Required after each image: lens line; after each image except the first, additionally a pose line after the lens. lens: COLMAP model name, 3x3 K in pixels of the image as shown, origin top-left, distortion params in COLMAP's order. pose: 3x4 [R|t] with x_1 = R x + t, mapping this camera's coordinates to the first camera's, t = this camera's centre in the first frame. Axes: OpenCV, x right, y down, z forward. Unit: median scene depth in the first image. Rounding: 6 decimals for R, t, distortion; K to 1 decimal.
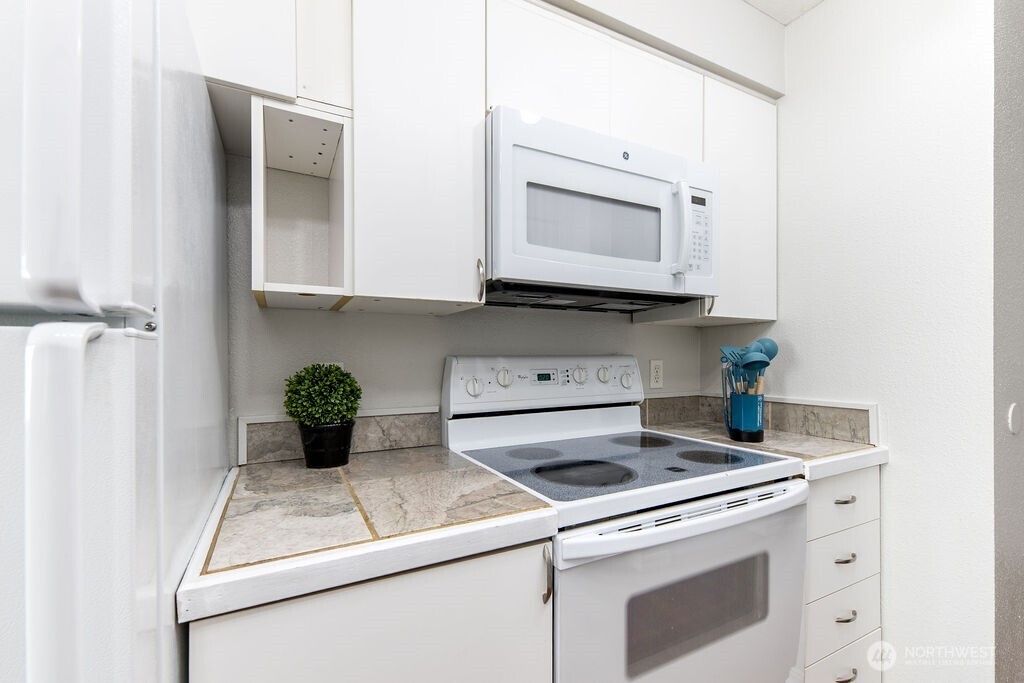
lens RADIAL K [[444.4, 0, 514.8], [0, 444.4, 359.1], [0, 0, 1]] dist [0.004849, 0.000469]
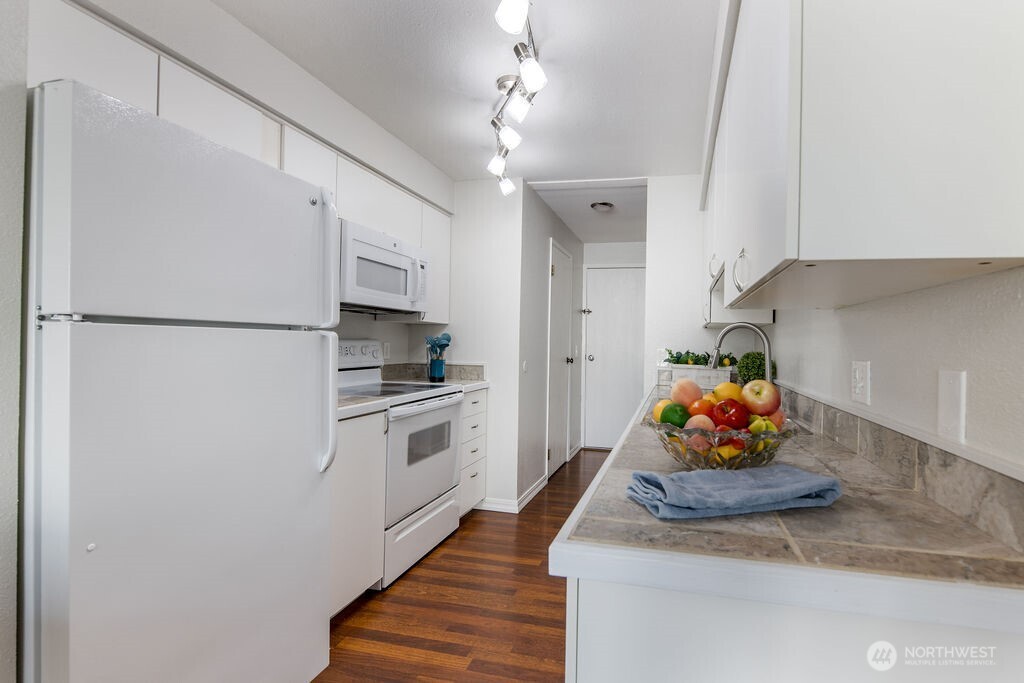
lens RADIAL K [[456.8, 0, 512.8], [0, 456.8, 343.2], [0, 0, 1]] dist [0.004815, -0.002332]
pose [[0.745836, 0.017508, 0.665899, -0.662140], [-0.020620, 0.999782, -0.003191, 0.000477], [-0.665810, -0.011351, 0.746035, -0.853453]]
